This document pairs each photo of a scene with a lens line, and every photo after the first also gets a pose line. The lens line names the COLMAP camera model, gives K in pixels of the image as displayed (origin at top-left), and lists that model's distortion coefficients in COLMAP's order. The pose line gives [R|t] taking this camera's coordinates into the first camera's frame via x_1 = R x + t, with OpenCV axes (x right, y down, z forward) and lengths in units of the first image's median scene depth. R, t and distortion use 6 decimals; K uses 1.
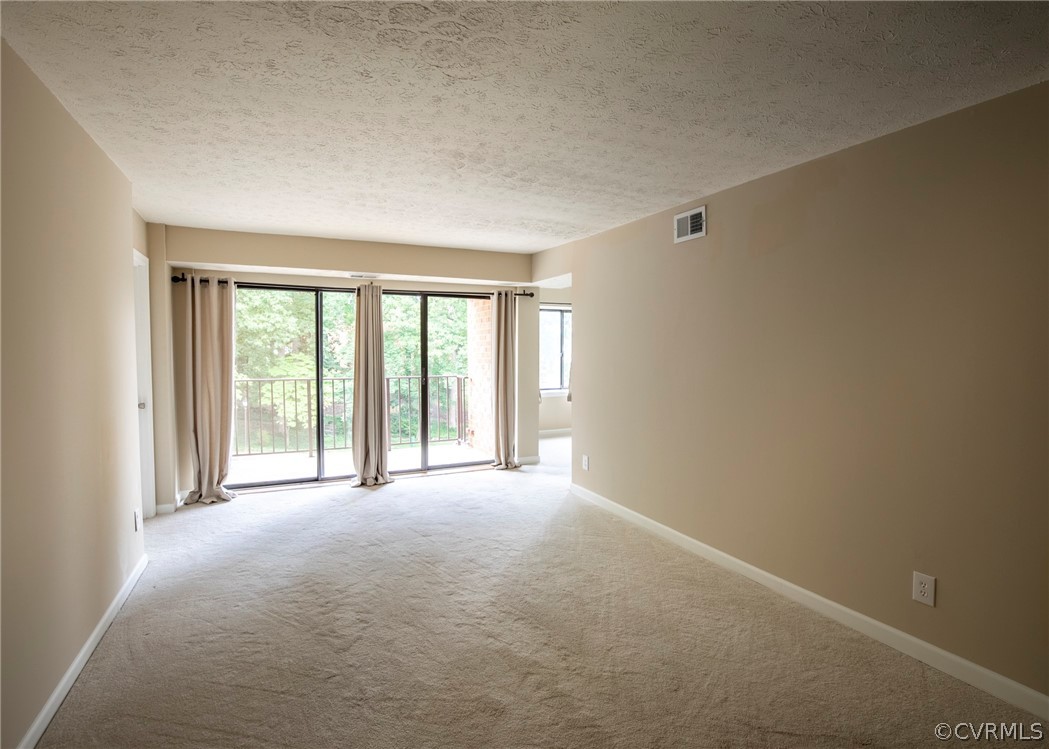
lens RADIAL K [[521.8, 0, 529.5], [0, 521.8, 374.6], [0, 0, 1]] dist [-0.030603, 0.003839]
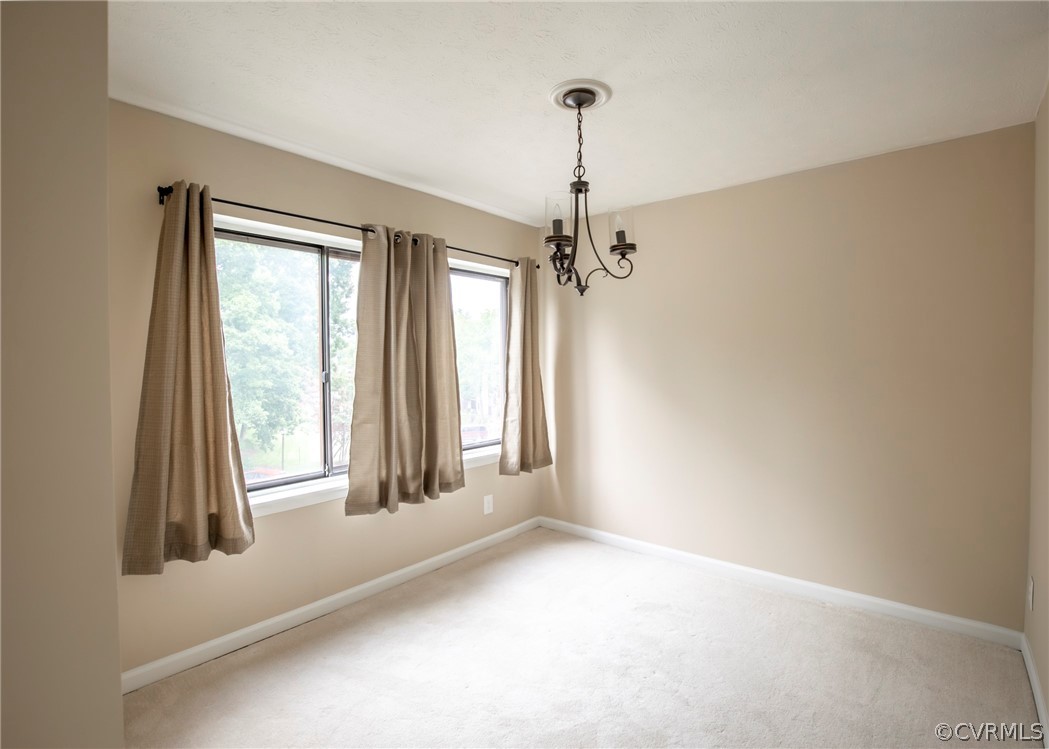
lens RADIAL K [[521.8, 0, 529.6], [0, 521.8, 367.9], [0, 0, 1]] dist [-0.030603, 0.003839]
pose [[0.915482, -0.012849, 0.402153, 0.078805], [0.027127, 0.999187, -0.029831, -0.051567], [-0.401443, 0.038219, 0.915086, 1.047466]]
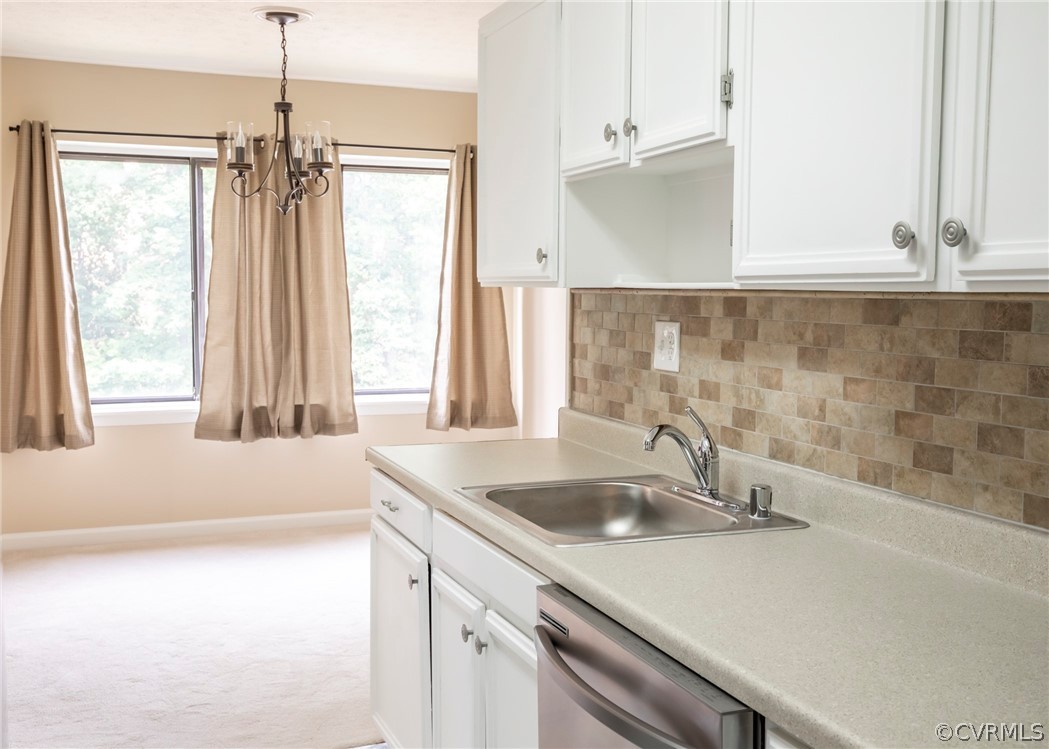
lens RADIAL K [[1136.7, 0, 484.0], [0, 1136.7, 364.3], [0, 0, 1]] dist [0.078216, 0.000000]
pose [[0.991993, 0.010678, -0.125844, 0.560133], [-0.008601, 0.999818, 0.017034, -0.015915], [0.126003, -0.015815, 0.991904, 0.508281]]
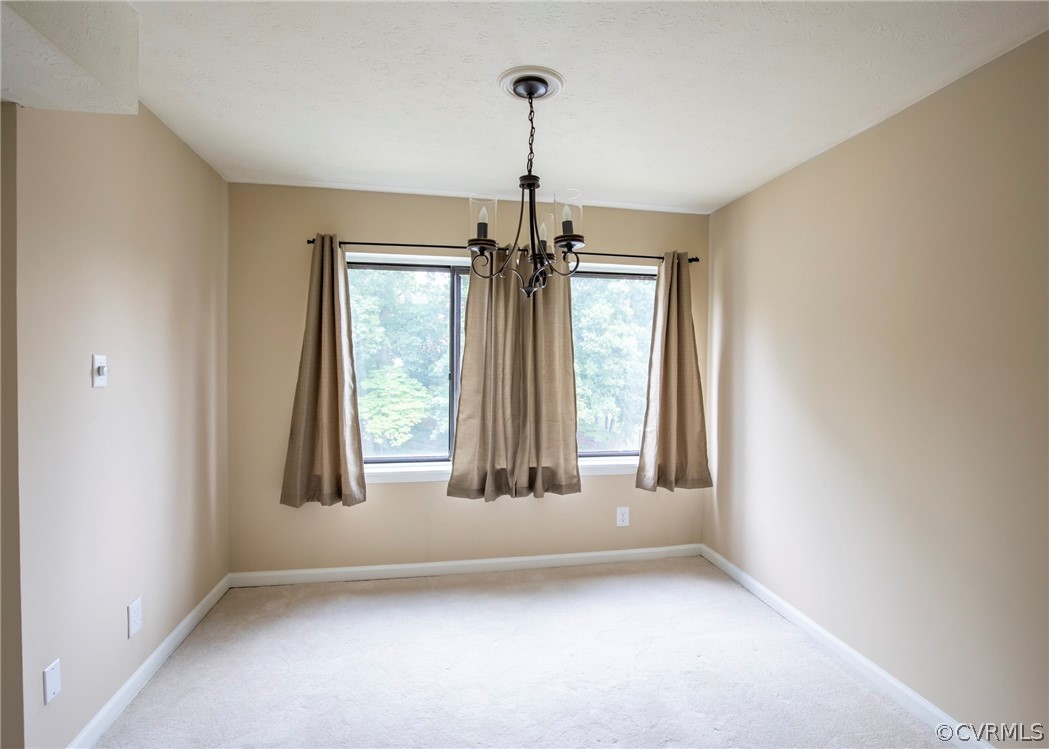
lens RADIAL K [[521.8, 0, 527.5], [0, 521.8, 369.0], [0, 0, 1]] dist [-0.030603, 0.003839]
pose [[0.961060, 0.012228, -0.276070, 0.388835], [-0.022474, 0.999170, -0.033979, -0.053745], [0.275425, 0.038860, 0.960537, 1.038285]]
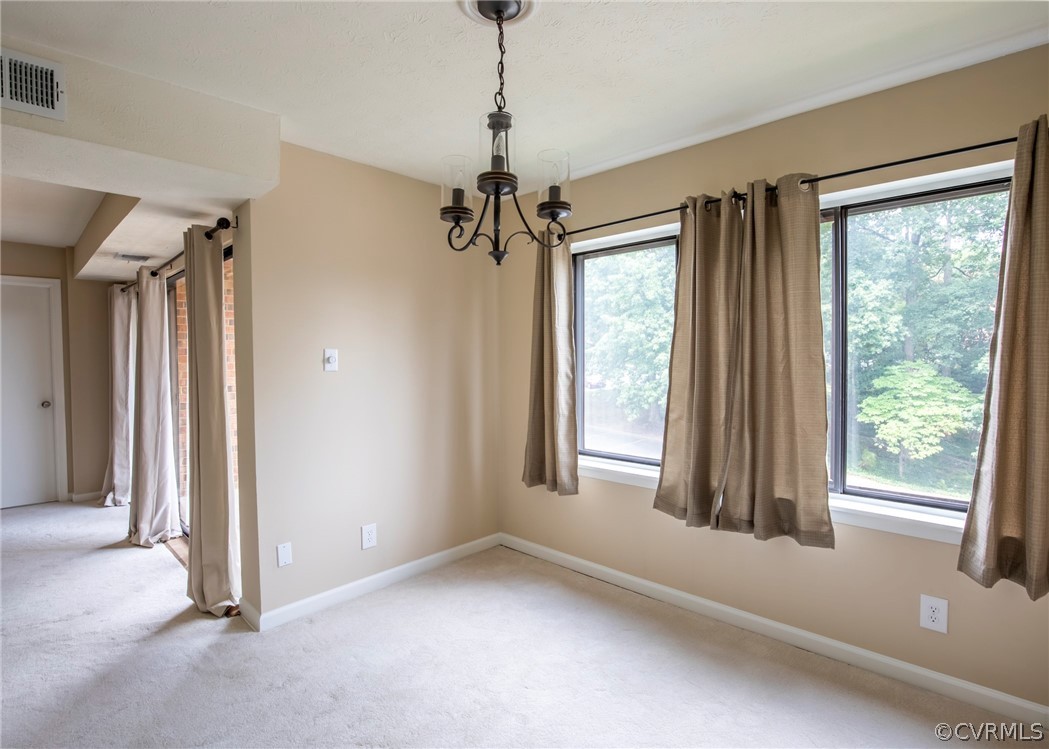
lens RADIAL K [[521.8, 0, 532.2], [0, 521.8, 370.3], [0, 0, 1]] dist [-0.030603, 0.003839]
pose [[0.340515, 0.021323, -0.939997, 0.583829], [-0.041420, 0.999112, 0.007659, -0.060153], [0.939326, 0.036327, 0.341096, 1.321901]]
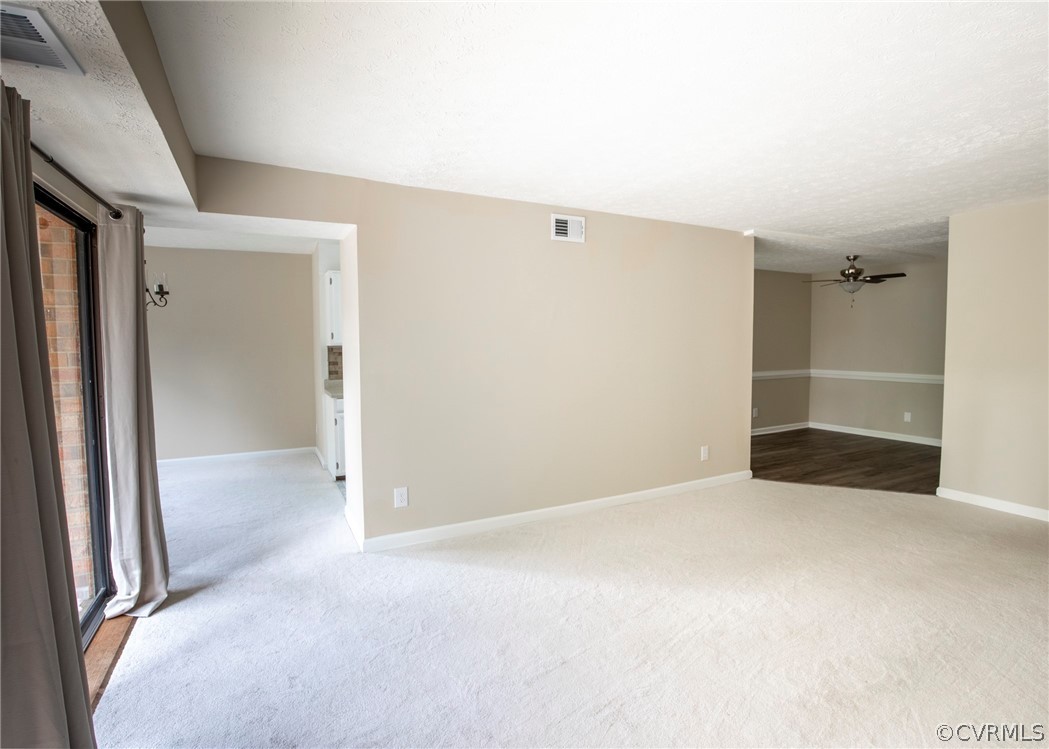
lens RADIAL K [[521.8, 0, 529.4], [0, 521.8, 374.1], [0, 0, 1]] dist [-0.030603, 0.003839]
pose [[-0.039916, -0.060619, 0.997363, -0.578830], [0.055793, 0.996466, 0.062797, -0.034333], [-0.997644, 0.058153, -0.036392, 0.799565]]
